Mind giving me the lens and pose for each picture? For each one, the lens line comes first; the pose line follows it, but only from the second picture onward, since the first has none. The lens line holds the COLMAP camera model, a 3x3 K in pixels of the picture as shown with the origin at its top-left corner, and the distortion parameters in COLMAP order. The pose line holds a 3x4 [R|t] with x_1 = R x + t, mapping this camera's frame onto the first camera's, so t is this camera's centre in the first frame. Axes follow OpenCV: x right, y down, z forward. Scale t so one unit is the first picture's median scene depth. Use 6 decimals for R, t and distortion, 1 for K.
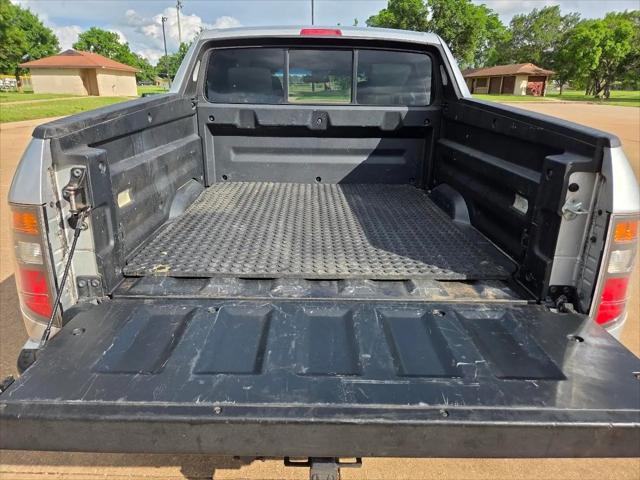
lens RADIAL K [[431.4, 0, 318.5], [0, 431.4, 238.6], [0, 0, 1]] dist [0.064075, -0.060133]
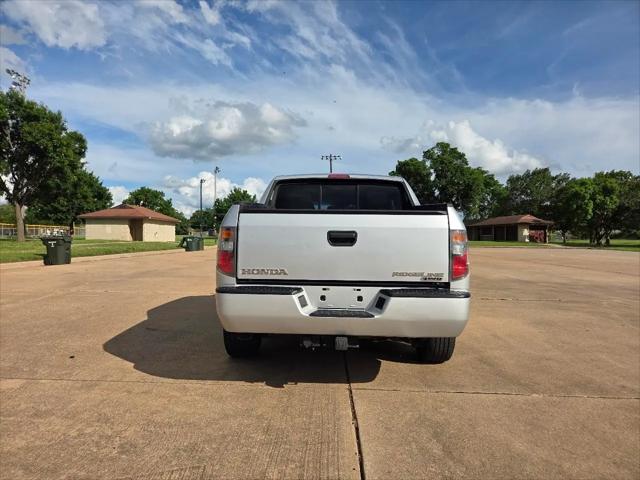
lens RADIAL K [[431.4, 0, 318.8], [0, 431.4, 239.1], [0, 0, 1]] dist [0.064075, -0.060133]
pose [[0.999183, 0.000279, -0.040415, -0.000392], [-0.013369, 0.945968, -0.323983, 0.022223], [0.038141, 0.324259, 0.945199, -0.038556]]
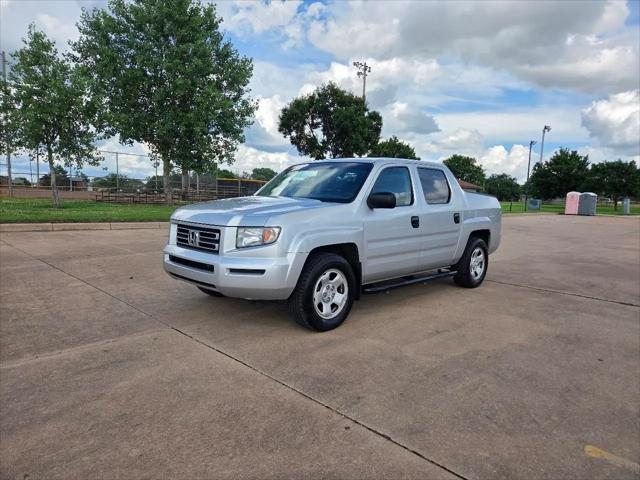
lens RADIAL K [[431.4, 0, 321.7], [0, 431.4, 239.1], [0, 0, 1]] dist [0.064075, -0.060133]
pose [[0.710840, 0.082705, -0.698474, 0.090308], [-0.254862, 0.955862, -0.146193, 0.009254], [0.655554, 0.281934, 0.700544, -0.010550]]
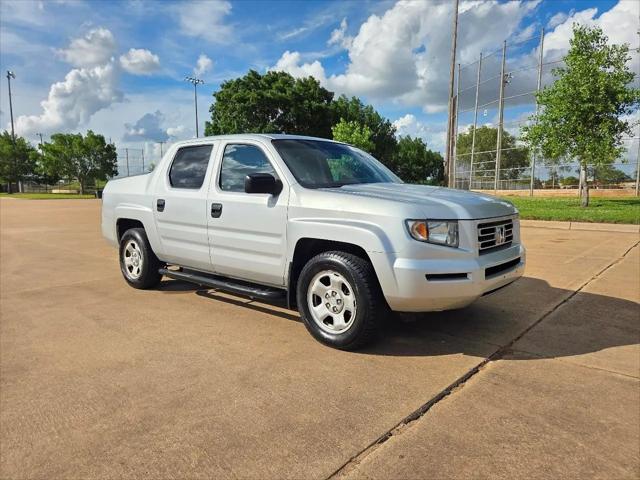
lens RADIAL K [[431.4, 0, 314.9], [0, 431.4, 244.7], [0, 0, 1]] dist [0.064075, -0.060133]
pose [[-0.674369, 0.089203, -0.732987, 0.079041], [-0.242302, 0.910975, 0.333788, -0.050636], [0.697507, 0.402700, -0.592719, 0.166065]]
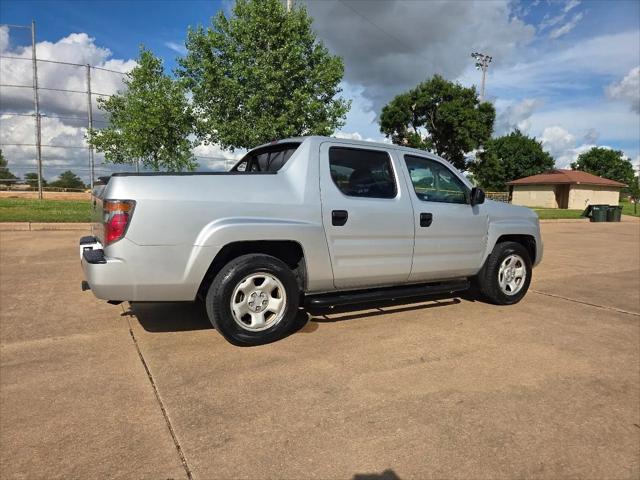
lens RADIAL K [[431.4, 0, 314.5], [0, 431.4, 240.8], [0, 0, 1]] dist [0.064075, -0.060133]
pose [[0.485376, 0.092319, -0.869418, 0.098124], [-0.304428, 0.950027, -0.069076, -0.000725], [0.819594, 0.298203, 0.489225, 0.021805]]
